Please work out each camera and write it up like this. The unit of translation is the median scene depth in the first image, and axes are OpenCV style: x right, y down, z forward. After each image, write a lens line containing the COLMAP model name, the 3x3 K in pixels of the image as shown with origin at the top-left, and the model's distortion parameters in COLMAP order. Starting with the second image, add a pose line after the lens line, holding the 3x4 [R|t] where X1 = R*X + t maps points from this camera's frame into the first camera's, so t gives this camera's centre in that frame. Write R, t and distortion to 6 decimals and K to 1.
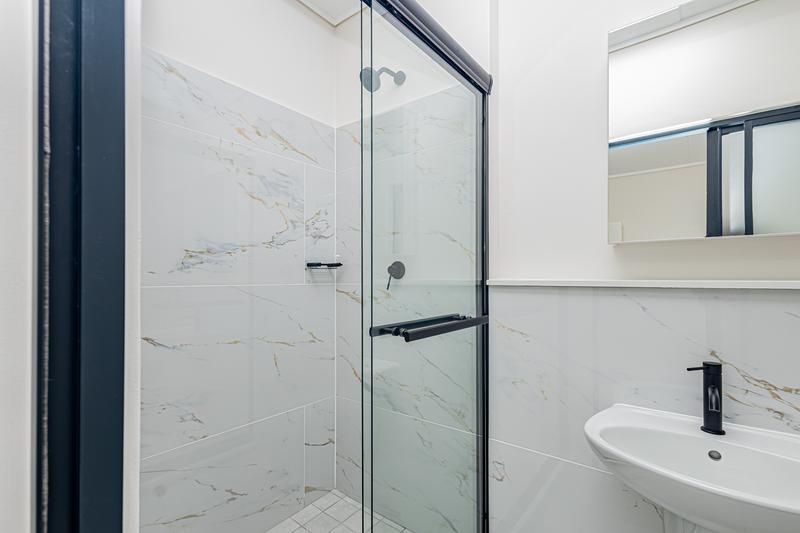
lens RADIAL K [[372.4, 0, 397.3], [0, 372.4, 274.9], [0, 0, 1]] dist [0.000590, -0.000123]
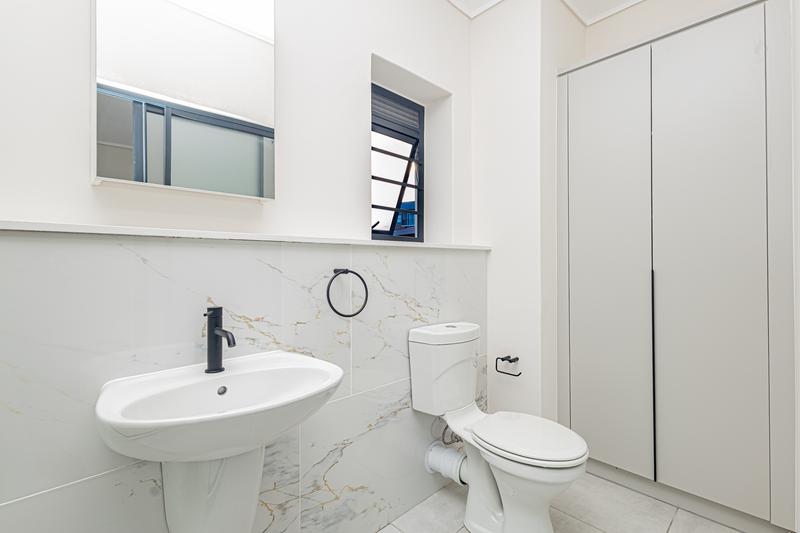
lens RADIAL K [[364.5, 0, 397.8], [0, 364.5, 263.5], [0, 0, 1]] dist [0.002552, 0.000328]
pose [[0.137207, 0.002758, 0.990539, -0.100706], [0.000556, 0.999996, -0.002861, 0.099736], [-0.990542, 0.000944, 0.137204, 0.291017]]
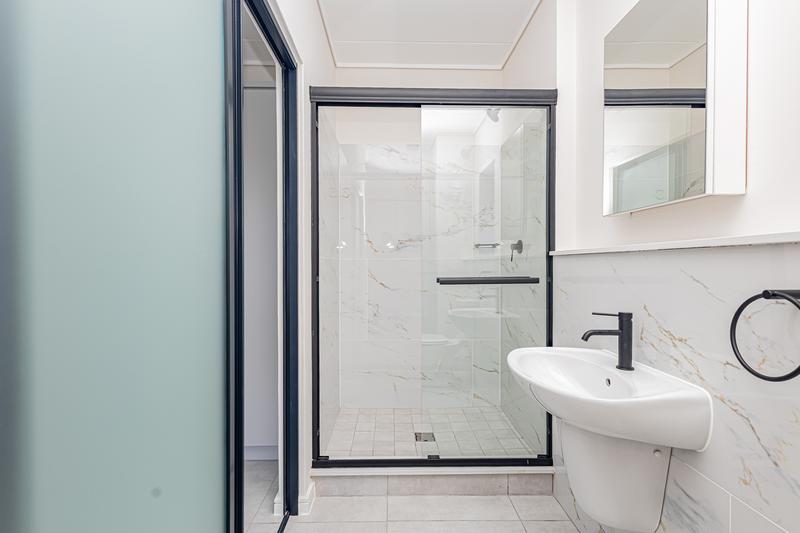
lens RADIAL K [[372.4, 0, 397.3], [0, 372.4, 274.9], [0, 0, 1]] dist [0.000590, -0.000123]
pose [[0.632846, 0.021026, -0.773993, 1.127572], [0.006271, 0.999459, 0.032278, 0.062237], [0.774253, -0.025281, 0.632371, -0.283795]]
